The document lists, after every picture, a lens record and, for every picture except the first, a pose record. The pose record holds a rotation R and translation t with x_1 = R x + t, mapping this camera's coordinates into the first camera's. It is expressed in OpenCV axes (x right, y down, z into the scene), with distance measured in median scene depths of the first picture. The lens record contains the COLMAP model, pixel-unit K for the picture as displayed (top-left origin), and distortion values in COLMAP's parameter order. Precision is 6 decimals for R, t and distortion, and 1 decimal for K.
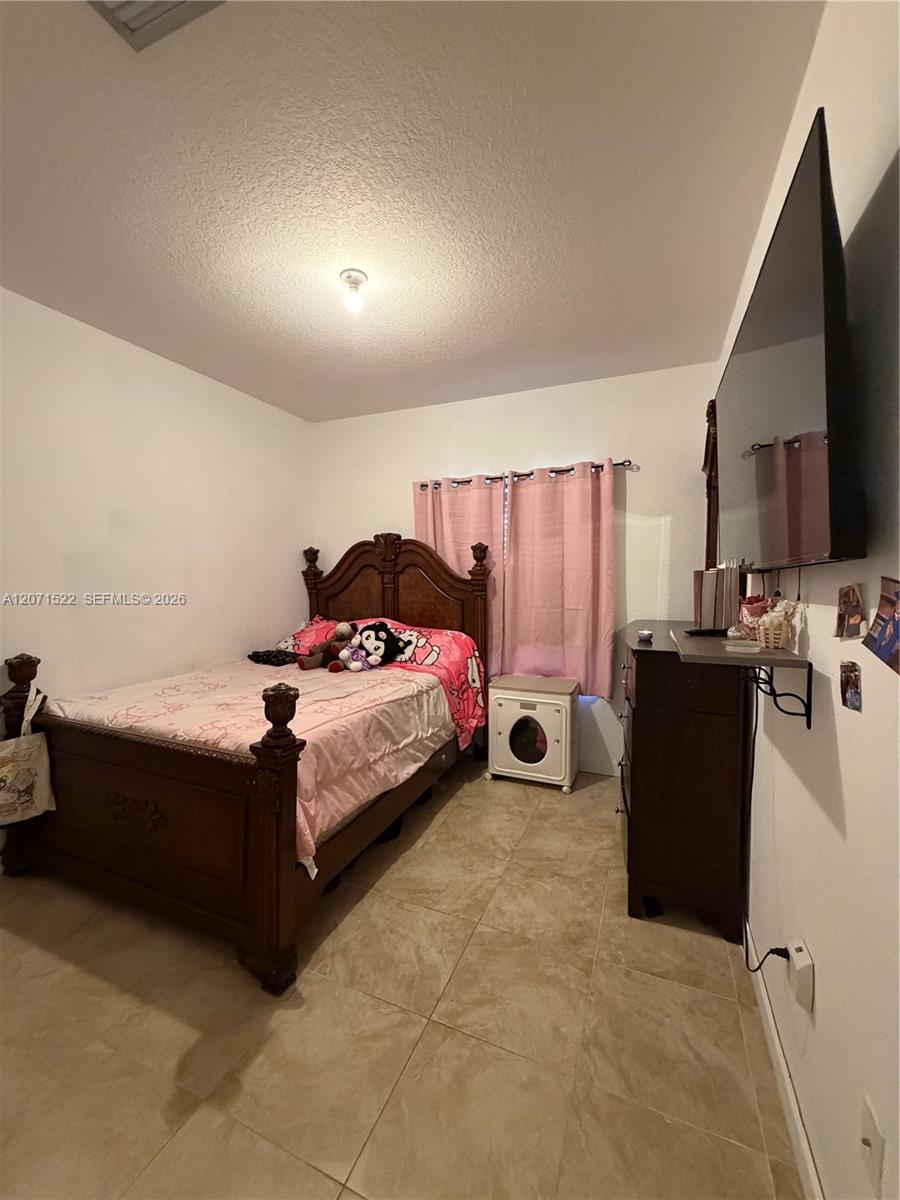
lens RADIAL K [[481.5, 0, 451.7], [0, 481.5, 596.5], [0, 0, 1]] dist [0.000314, 0.000406]
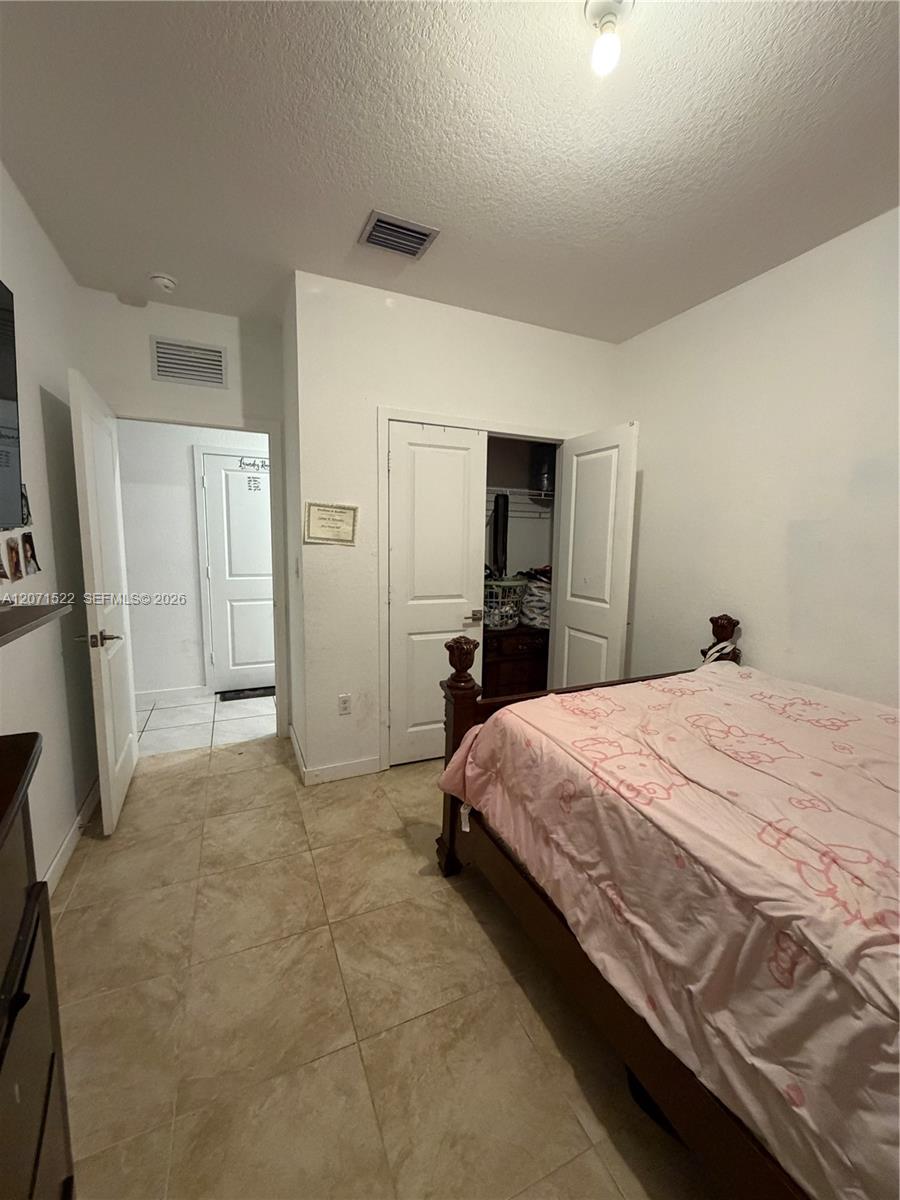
lens RADIAL K [[481.5, 0, 451.3], [0, 481.5, 598.4], [0, 0, 1]] dist [0.000314, 0.000406]
pose [[-0.679866, 0.080951, -0.728854, 0.453957], [-0.048231, 0.986801, 0.154590, -0.078434], [0.731748, 0.140253, -0.666988, 1.594065]]
